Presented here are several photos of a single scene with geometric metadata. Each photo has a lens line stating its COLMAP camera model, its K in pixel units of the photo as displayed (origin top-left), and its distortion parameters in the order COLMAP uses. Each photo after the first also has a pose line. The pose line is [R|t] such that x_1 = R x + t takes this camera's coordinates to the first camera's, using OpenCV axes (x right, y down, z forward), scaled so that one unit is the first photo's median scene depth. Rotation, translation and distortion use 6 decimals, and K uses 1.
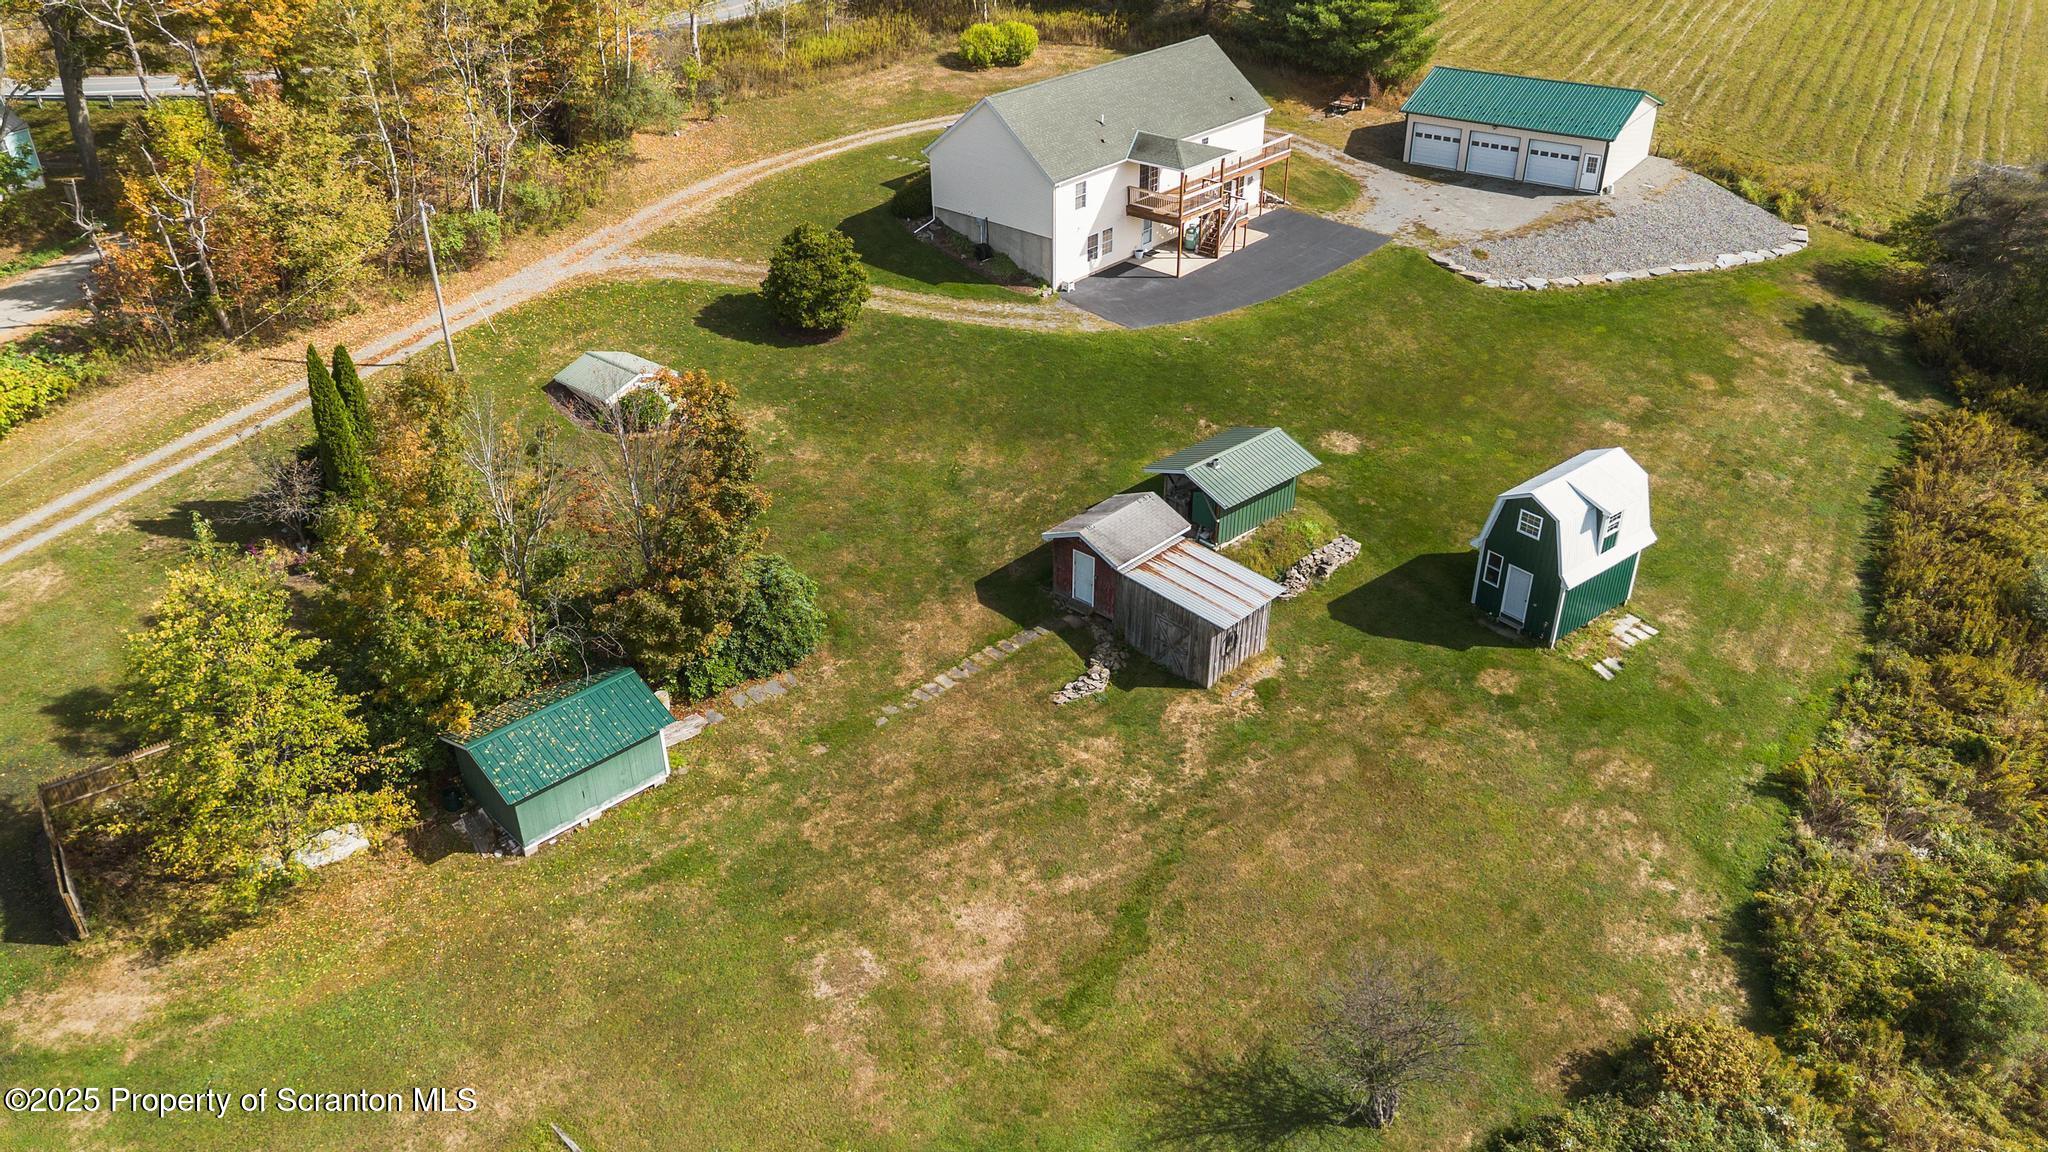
lens RADIAL K [[1470.8, 0, 1005.5], [0, 1470.8, 575.8], [0, 0, 1]] dist [0.052348, -0.043038]
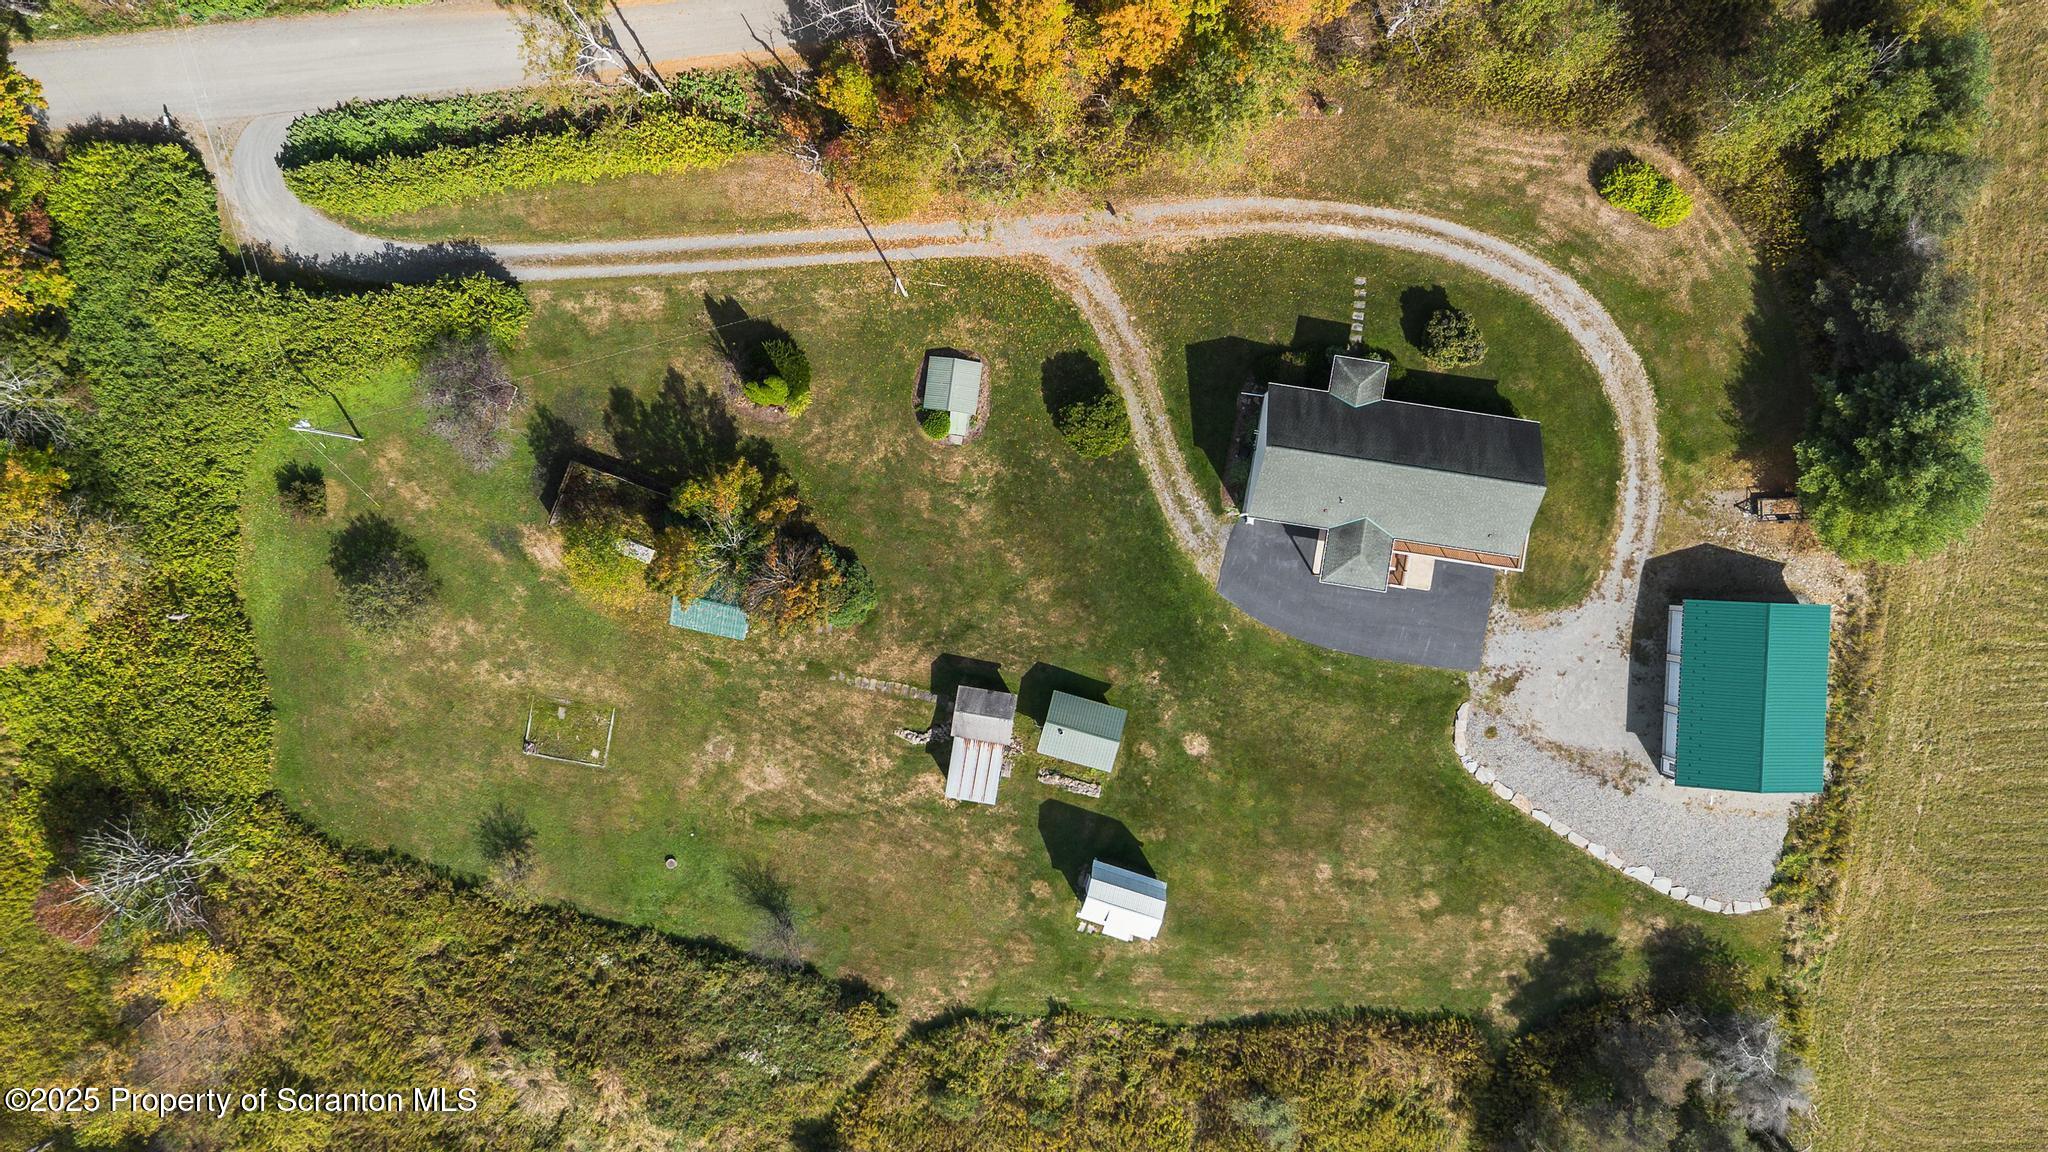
lens RADIAL K [[1498.4, 0, 1018.8], [0, 1498.4, 573.4], [0, 0, 1]] dist [0.044615, -0.041248]
pose [[0.558731, 0.829217, 0.014780, -0.060392], [-0.438099, 0.279968, 0.854217, -1.304718], [0.704193, -0.483753, 0.519706, 0.066196]]
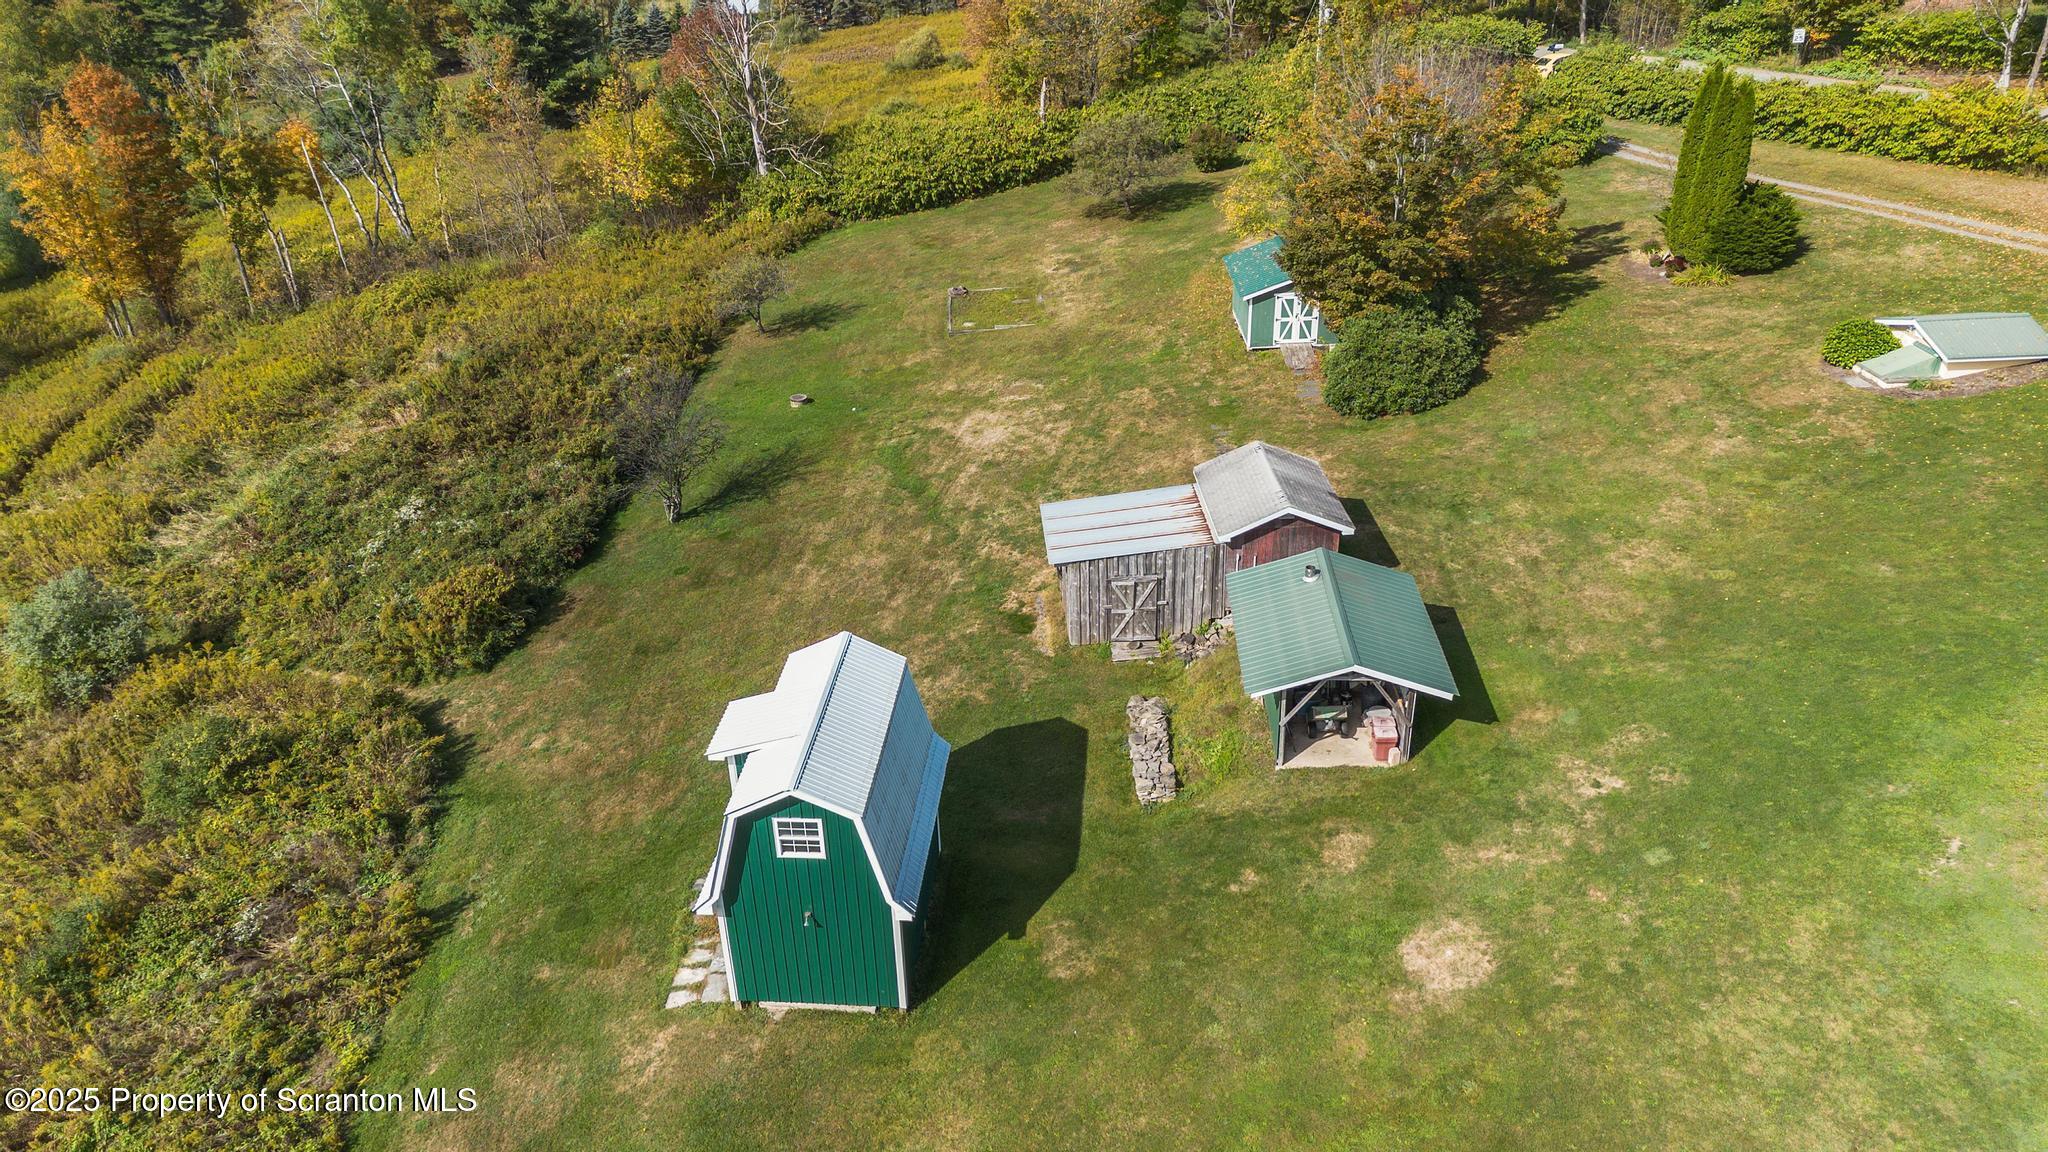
lens RADIAL K [[1470.8, 0, 1032.8], [0, 1470.8, 580.3], [0, 0, 1]] dist [0.052348, -0.043038]
pose [[-0.680165, 0.378420, -0.627833, 0.470566], [-0.351082, 0.583685, 0.732156, -0.374029], [0.643519, 0.718408, -0.264146, 0.833984]]
